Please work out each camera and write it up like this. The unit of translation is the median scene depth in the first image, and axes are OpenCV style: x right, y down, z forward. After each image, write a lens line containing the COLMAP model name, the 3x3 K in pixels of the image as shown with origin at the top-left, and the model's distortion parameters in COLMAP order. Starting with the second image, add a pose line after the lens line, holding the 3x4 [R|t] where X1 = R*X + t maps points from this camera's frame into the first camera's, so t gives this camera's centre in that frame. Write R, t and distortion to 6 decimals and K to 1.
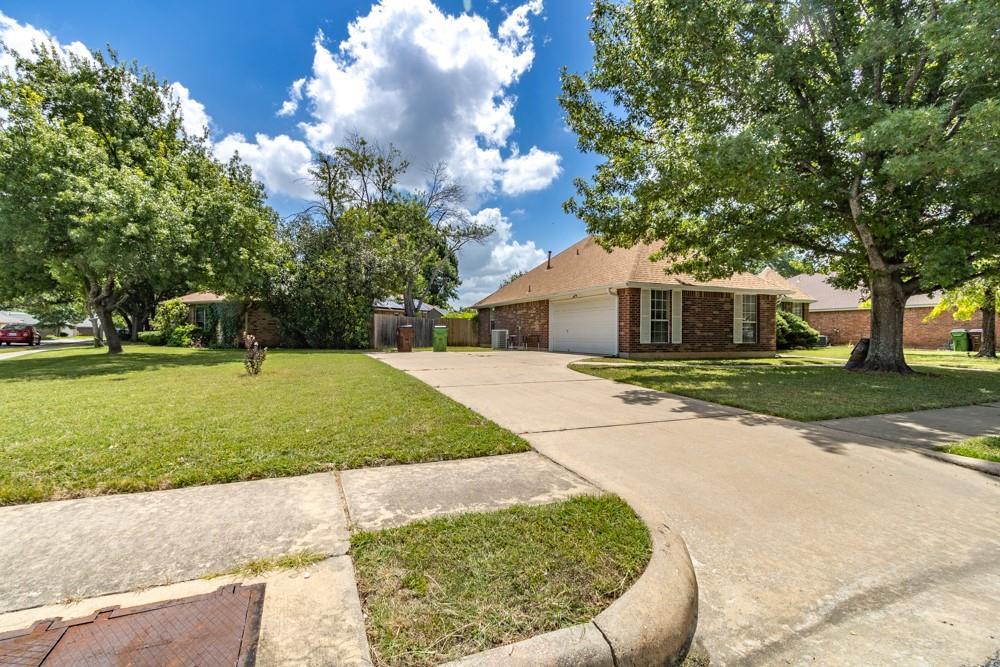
lens RADIAL K [[460.9, 0, 498.0], [0, 460.9, 332.7], [0, 0, 1]] dist [0.005952, -0.002705]
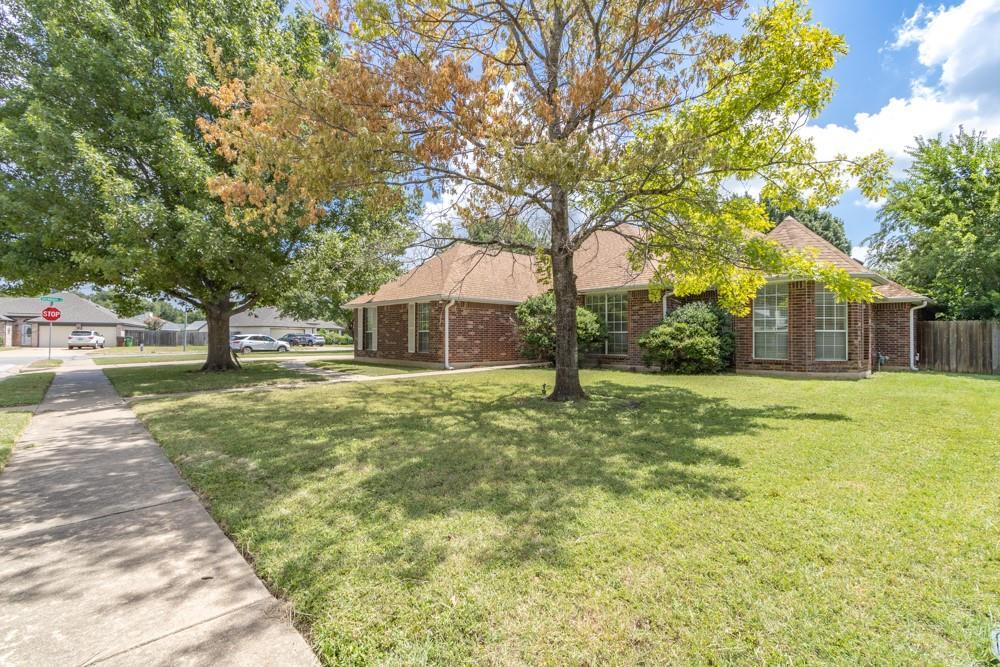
lens RADIAL K [[460.9, 0, 497.8], [0, 460.9, 334.2], [0, 0, 1]] dist [0.005952, -0.002705]
pose [[0.363337, -0.007798, -0.931625, 1.585328], [0.000632, 0.999967, -0.008123, -0.009099], [0.931658, 0.002362, 0.363330, 0.839993]]
